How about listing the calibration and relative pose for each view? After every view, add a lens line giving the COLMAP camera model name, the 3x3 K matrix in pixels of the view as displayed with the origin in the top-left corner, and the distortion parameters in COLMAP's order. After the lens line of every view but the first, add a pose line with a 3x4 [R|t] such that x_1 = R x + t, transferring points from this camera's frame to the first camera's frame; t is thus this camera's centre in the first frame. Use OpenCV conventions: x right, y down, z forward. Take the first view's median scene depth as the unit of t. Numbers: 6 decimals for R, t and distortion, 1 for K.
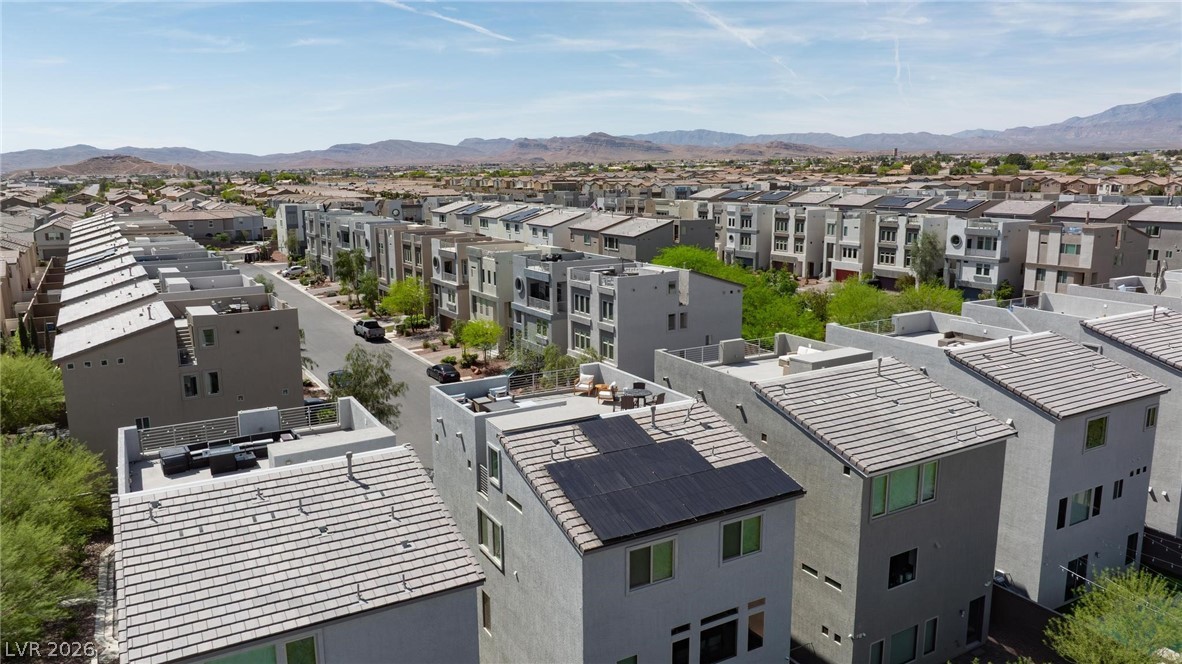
lens RADIAL K [[828.7, 0, 584.0], [0, 828.7, 340.2], [0, 0, 1]] dist [-0.038024, 0.043840]
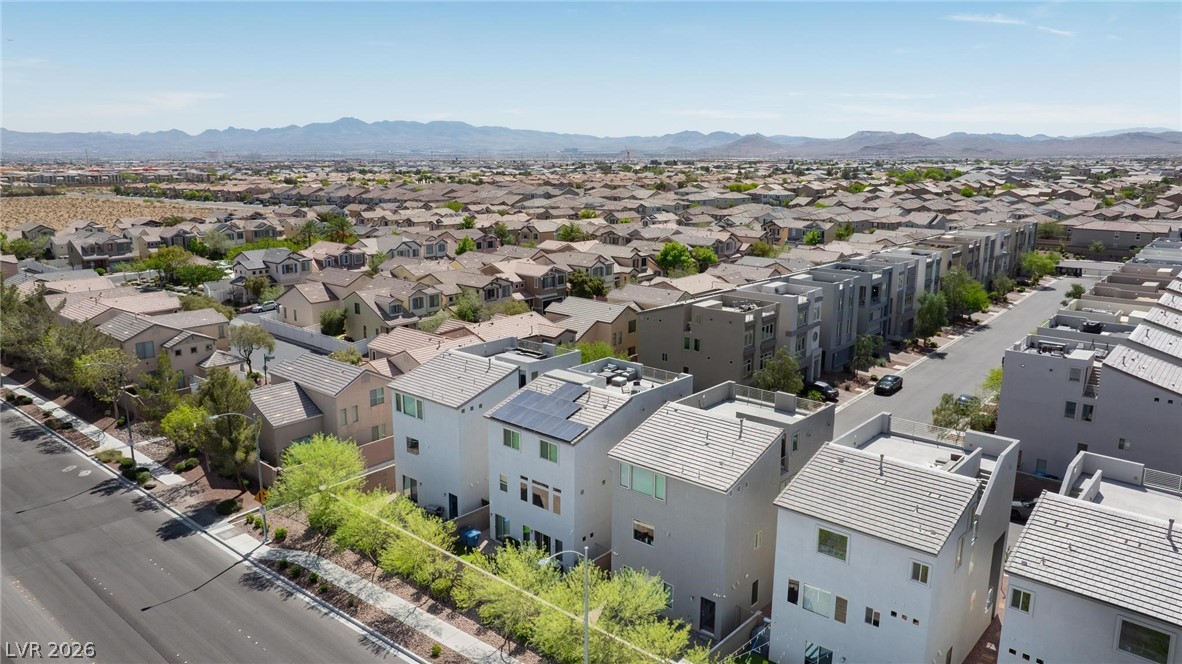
lens RADIAL K [[828.7, 0, 592.4], [0, 828.7, 338.2], [0, 0, 1]] dist [-0.038024, 0.043840]
pose [[0.323714, 0.222027, -0.919735, 0.613360], [-0.200417, 0.966110, 0.162682, -0.115412], [0.924685, 0.131668, 0.357241, 0.099950]]
